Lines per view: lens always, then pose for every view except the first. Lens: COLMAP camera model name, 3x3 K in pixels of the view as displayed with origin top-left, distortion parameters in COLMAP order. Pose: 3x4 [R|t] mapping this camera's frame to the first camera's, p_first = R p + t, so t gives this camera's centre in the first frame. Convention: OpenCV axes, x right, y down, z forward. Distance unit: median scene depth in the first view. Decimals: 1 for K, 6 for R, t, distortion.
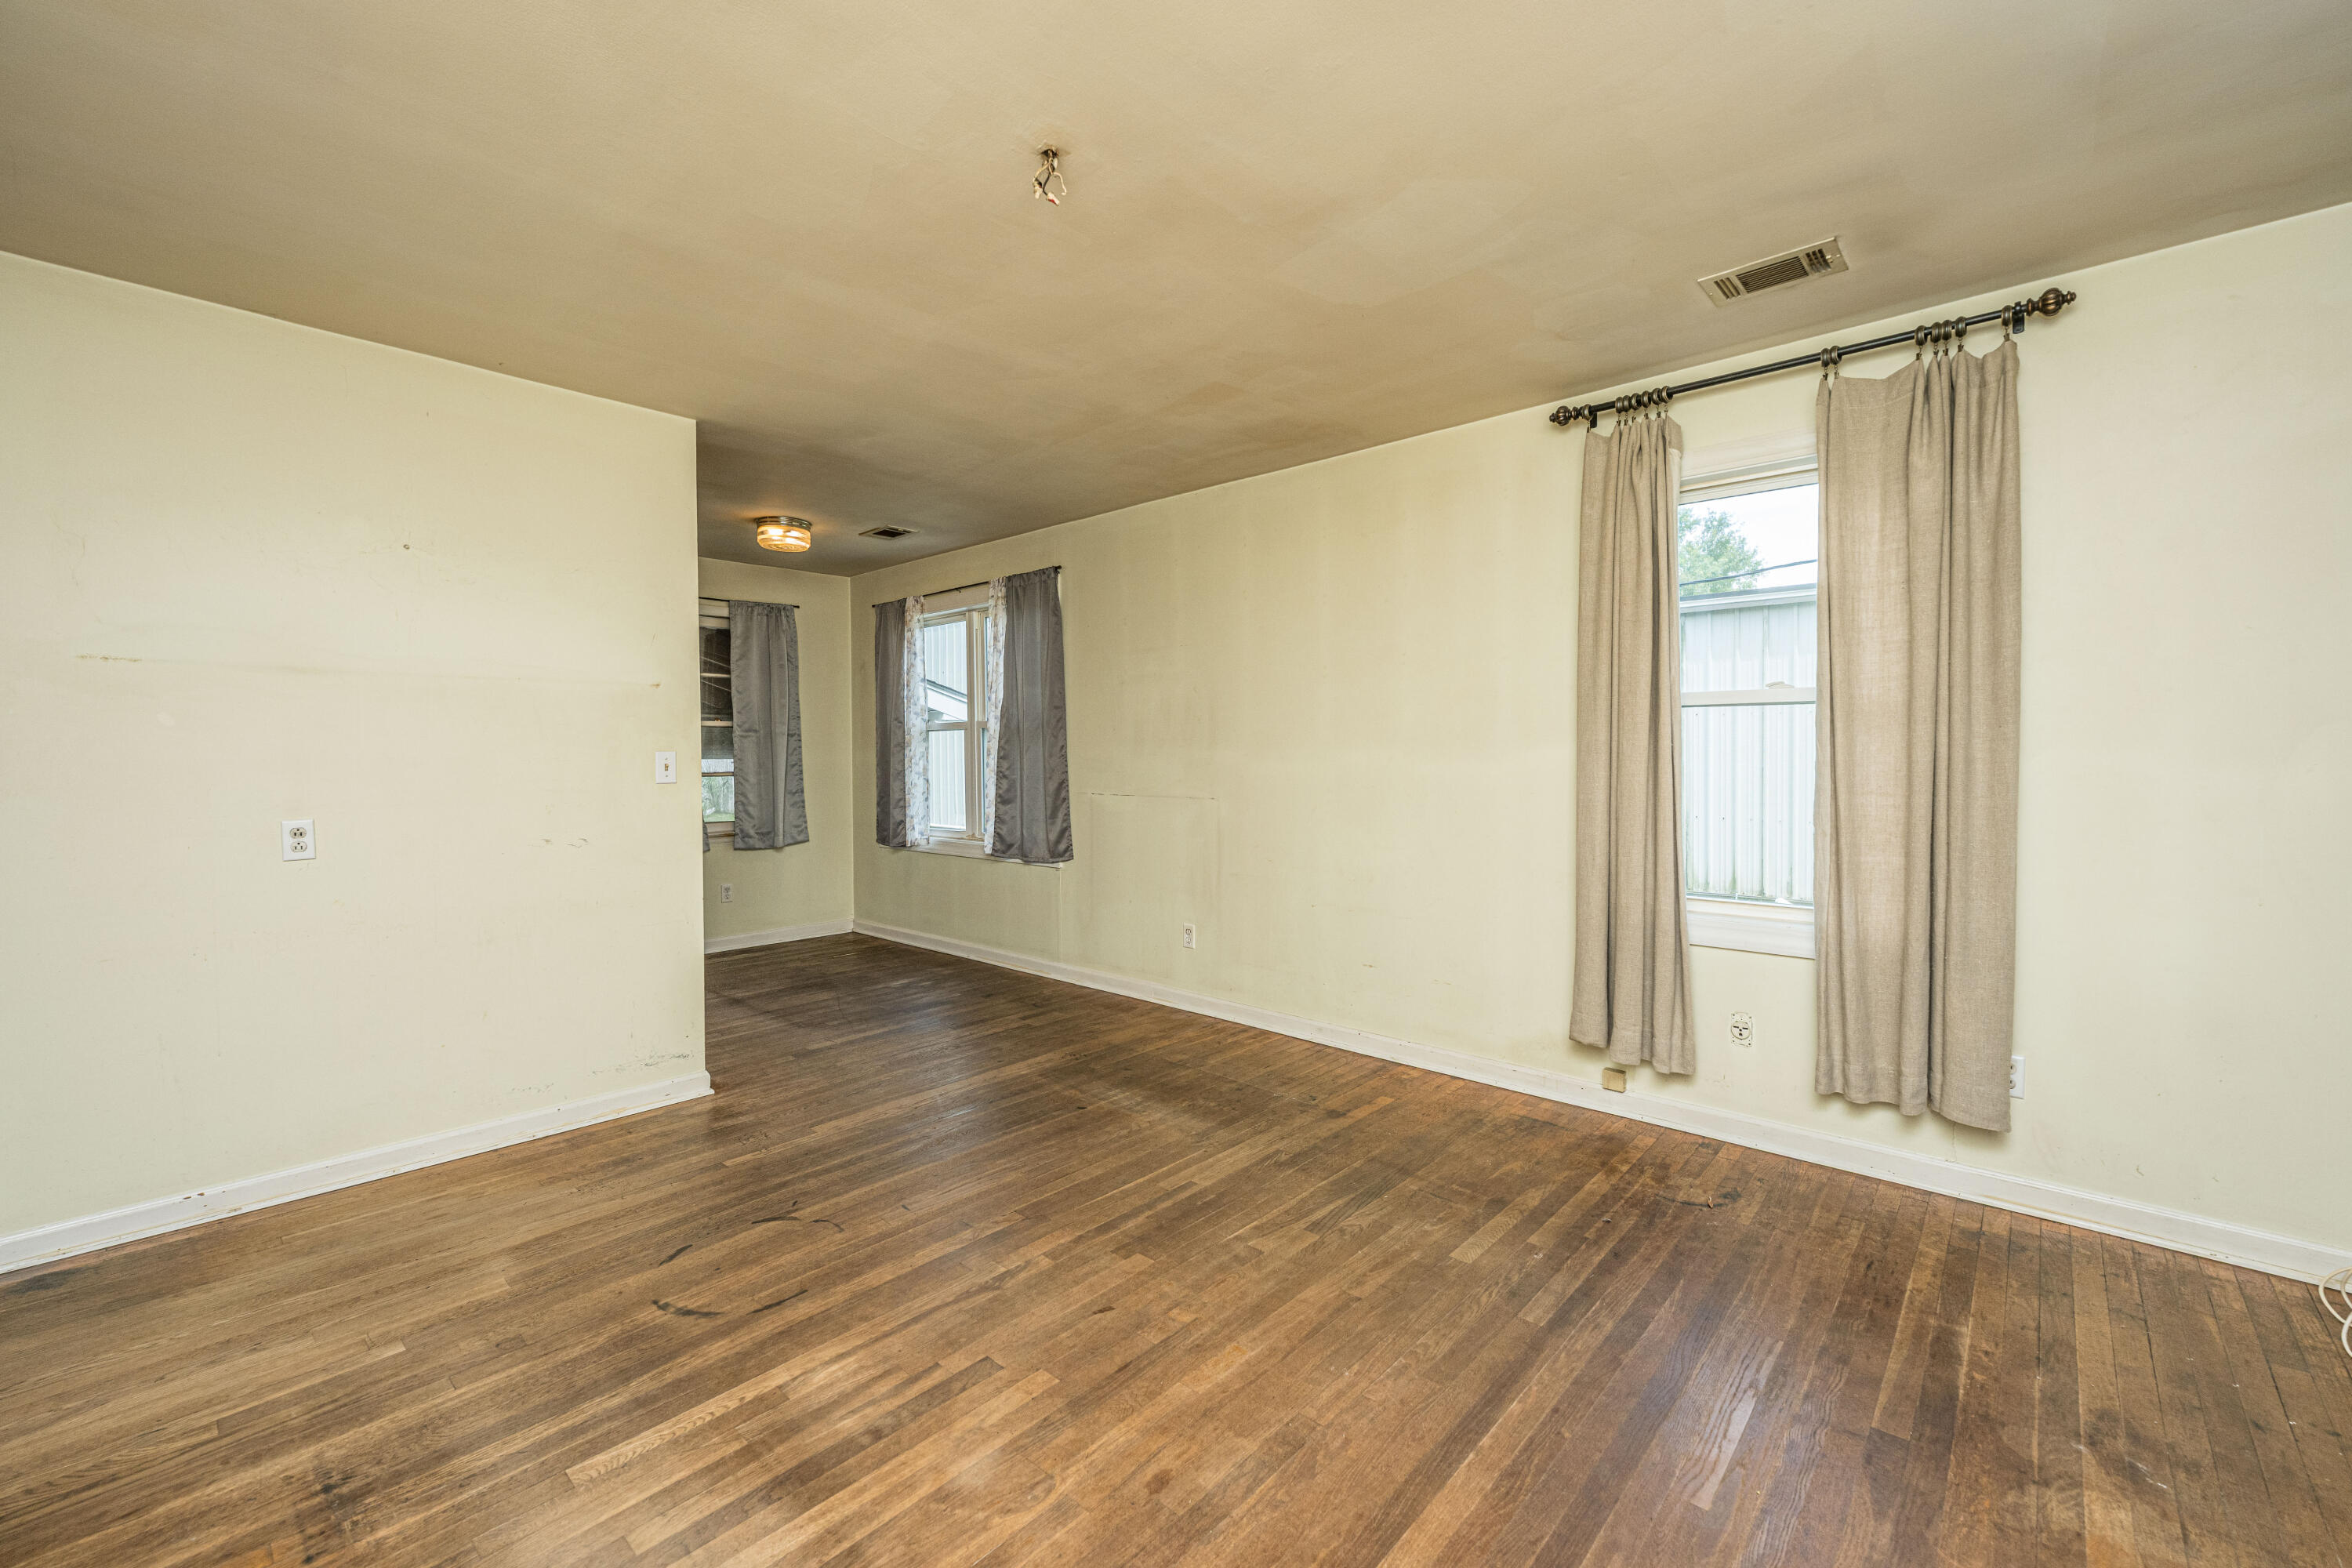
lens RADIAL K [[960.0, 0, 1190.5], [0, 960.0, 772.1], [0, 0, 1]] dist [0.000538, 0.000270]
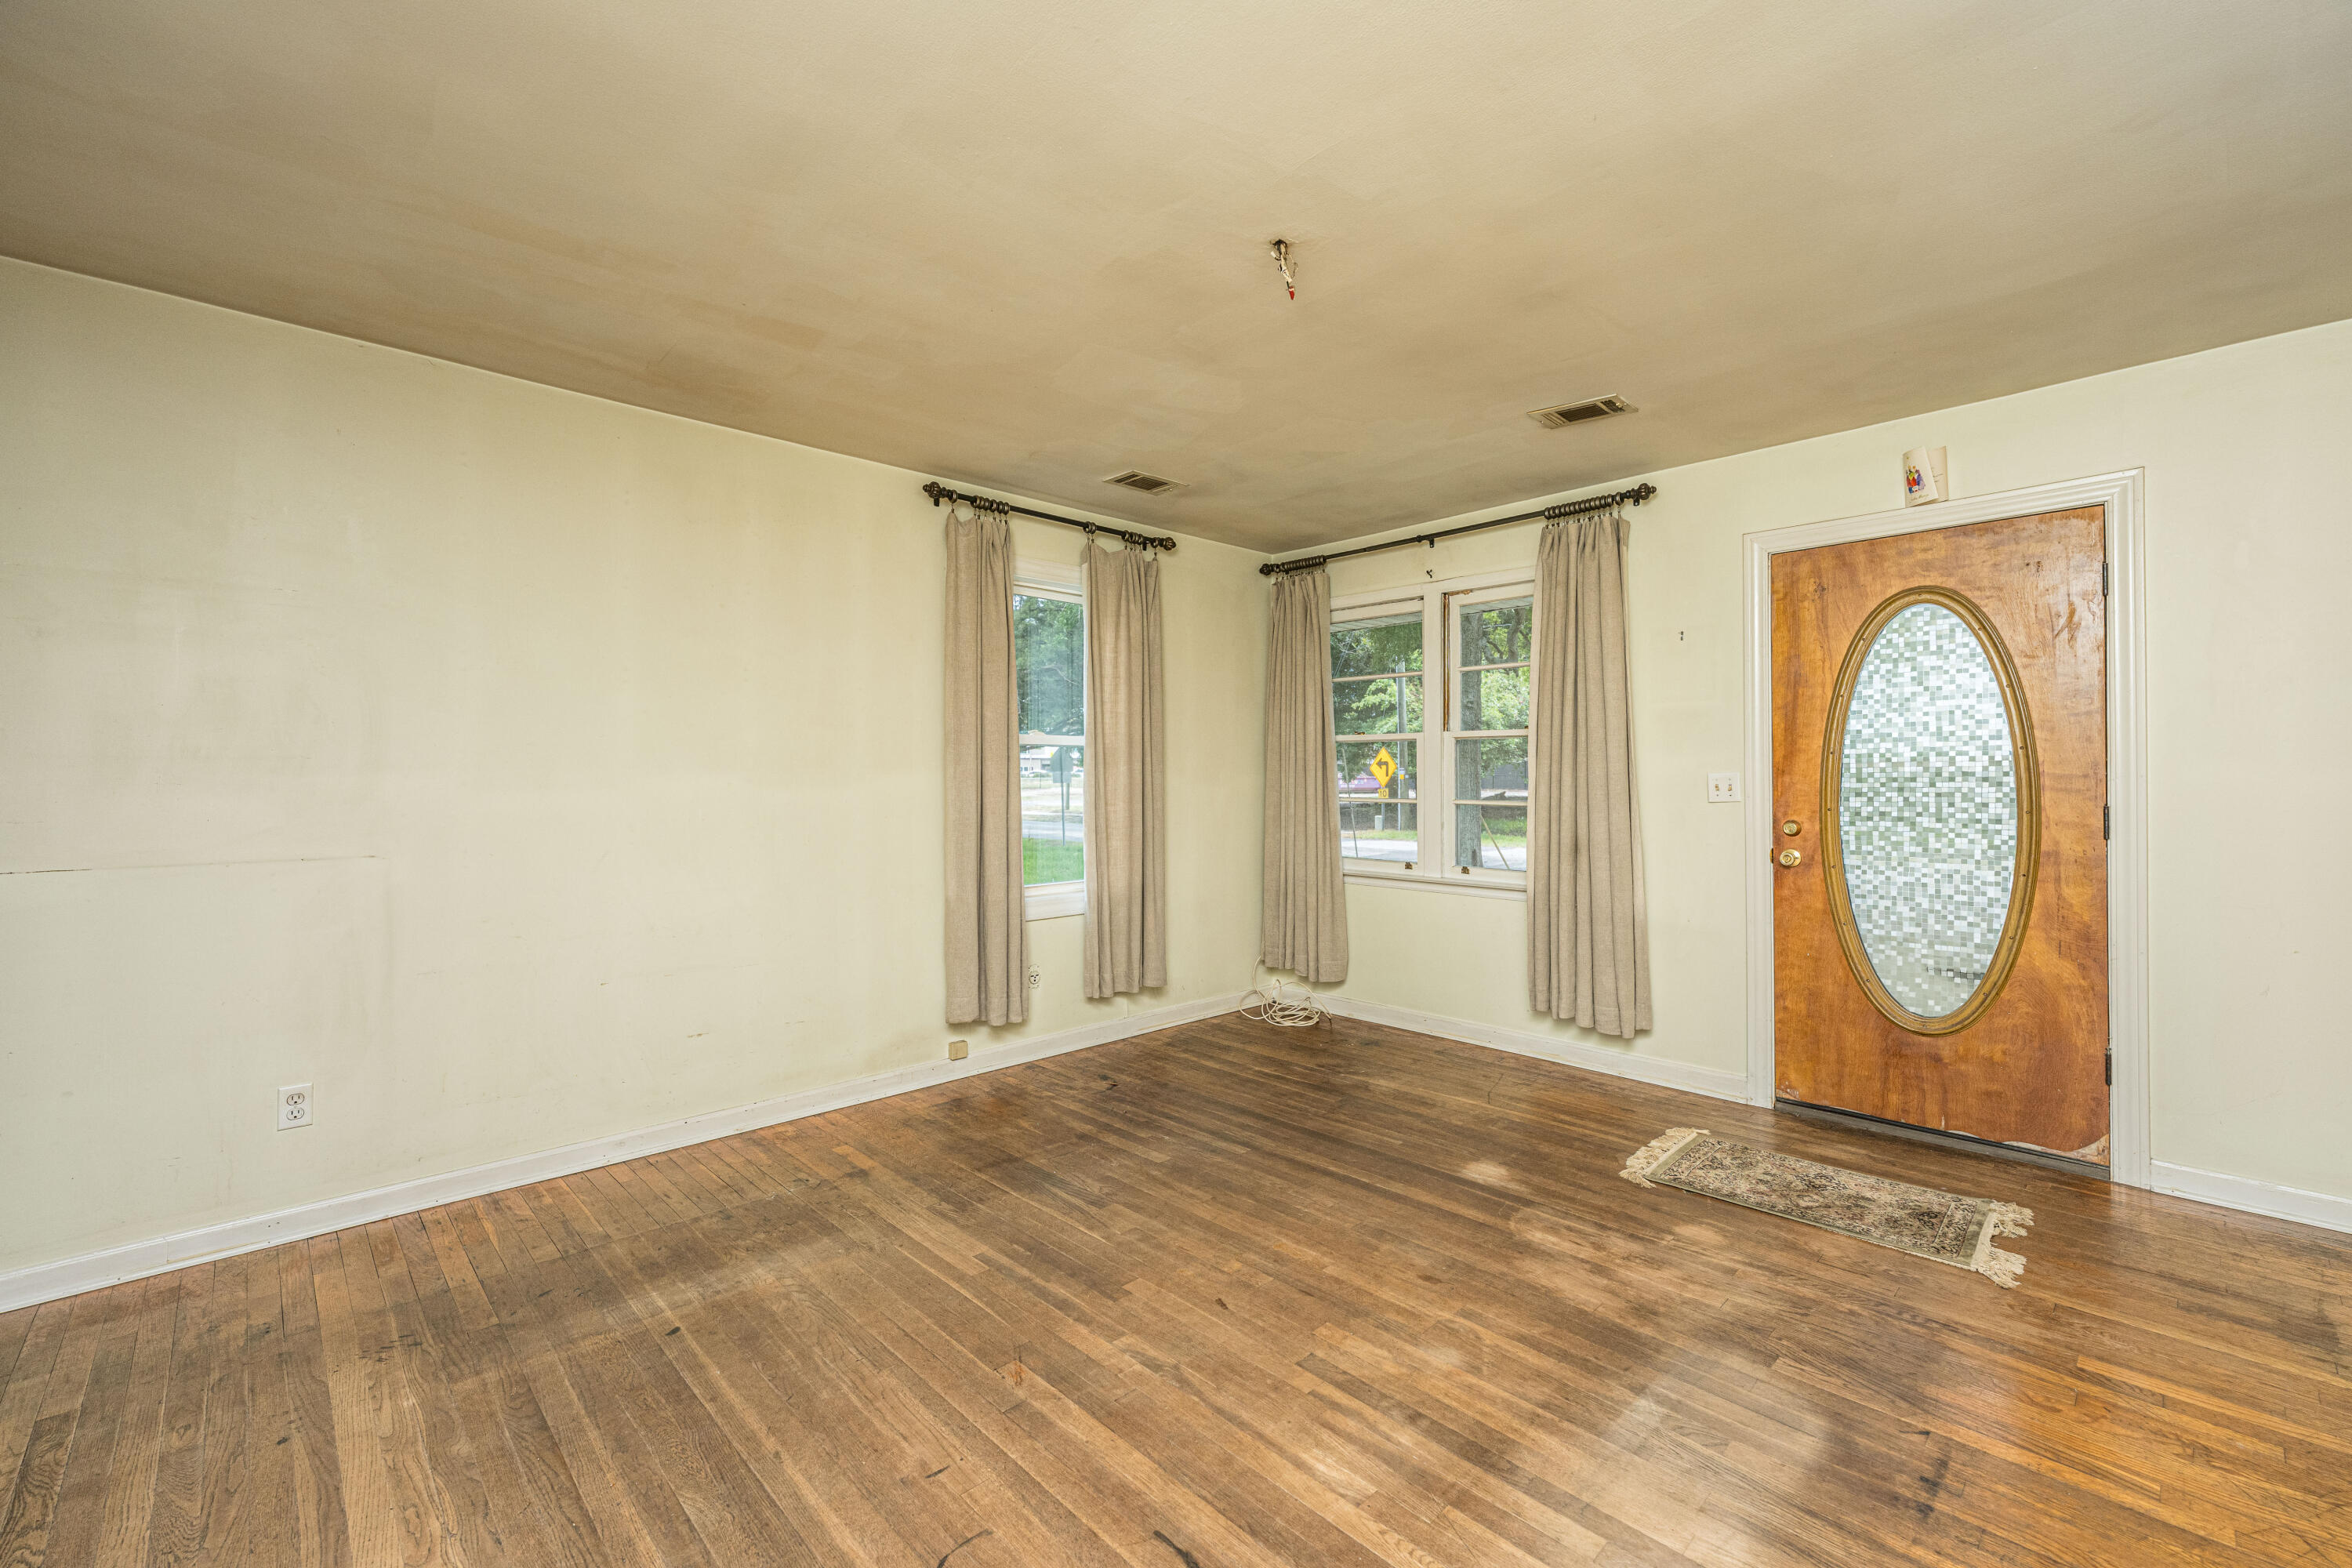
lens RADIAL K [[960.0, 0, 1192.1], [0, 960.0, 781.4], [0, 0, 1]] dist [0.000538, 0.000270]
pose [[0.070251, 0.000491, 0.997529, -1.110215], [0.022778, 0.999738, -0.002096, -0.013156], [-0.997269, 0.022869, 0.070222, 0.913425]]
